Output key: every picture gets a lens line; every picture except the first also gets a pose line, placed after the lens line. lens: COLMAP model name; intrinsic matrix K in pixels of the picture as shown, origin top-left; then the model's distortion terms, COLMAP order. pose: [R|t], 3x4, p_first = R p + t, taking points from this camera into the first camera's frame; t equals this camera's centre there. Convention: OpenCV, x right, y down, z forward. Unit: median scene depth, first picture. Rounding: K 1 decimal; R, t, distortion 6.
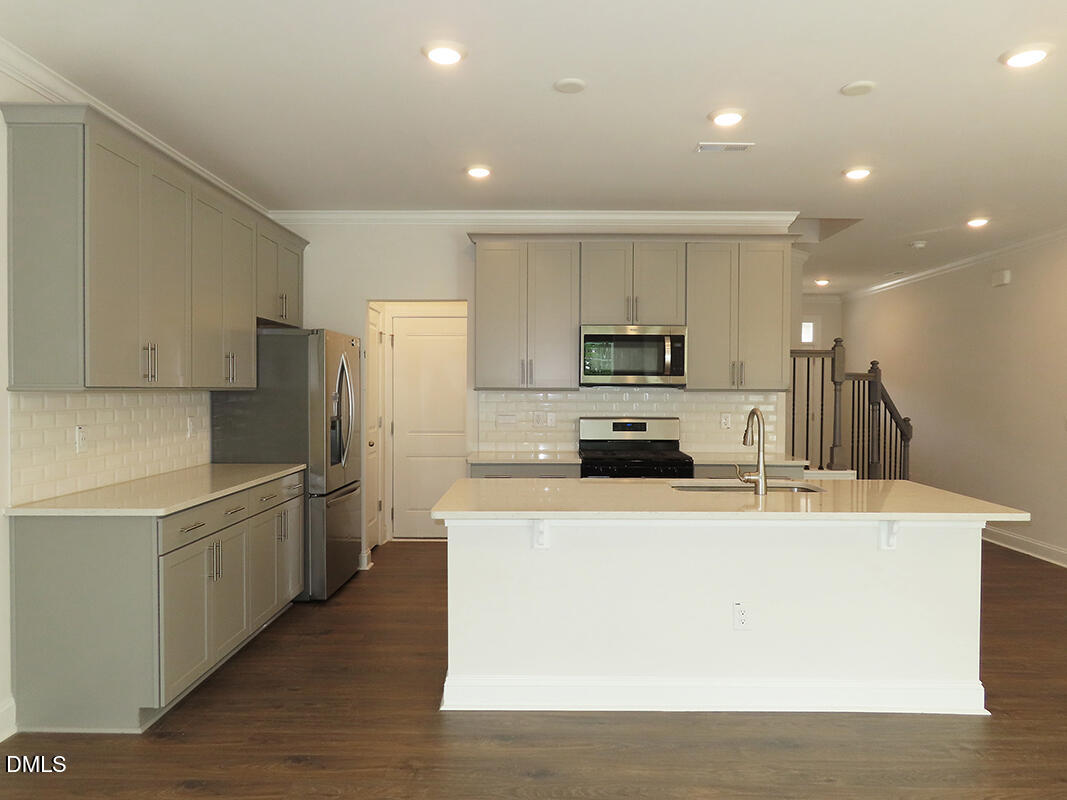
lens RADIAL K [[772.0, 0, 499.8], [0, 772.0, 401.1], [0, 0, 1]] dist [-0.003042, -0.001814]
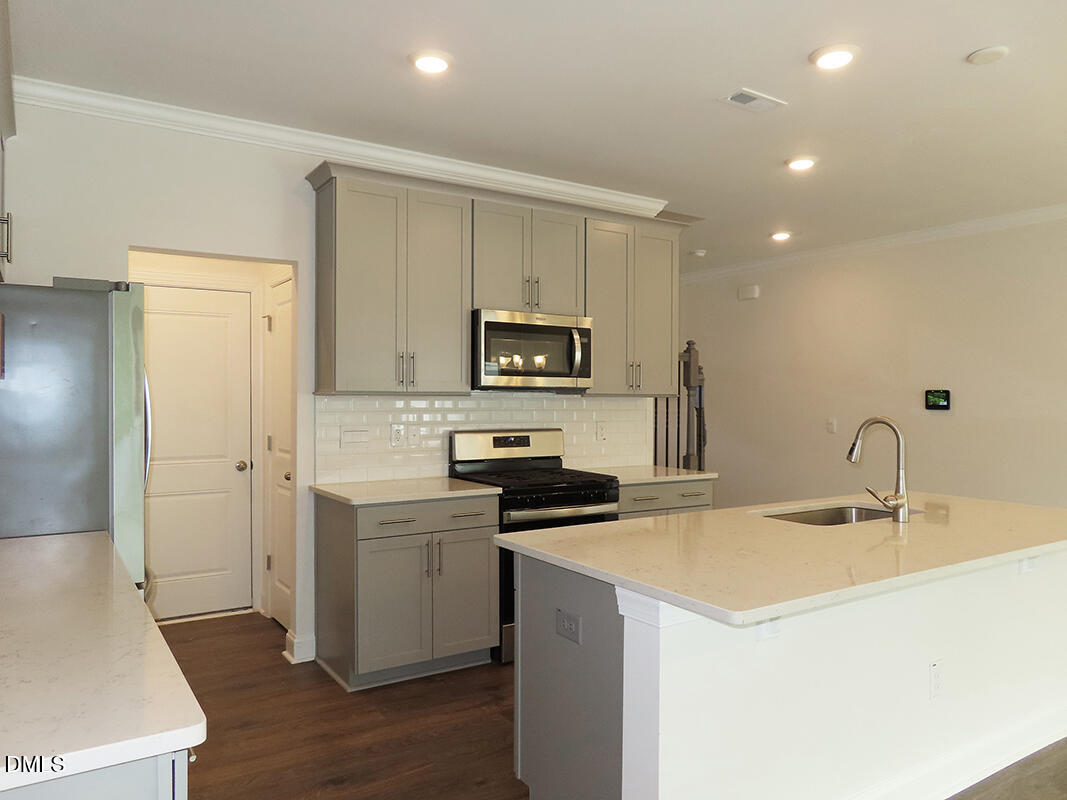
lens RADIAL K [[782.1, 0, 535.4], [0, 782.1, 432.7], [0, 0, 1]] dist [-0.007078, -0.002165]
pose [[0.811148, -0.026667, 0.584233, -0.286875], [0.007444, 0.999350, 0.035279, -0.004098], [-0.584794, -0.024268, 0.810819, 0.338961]]
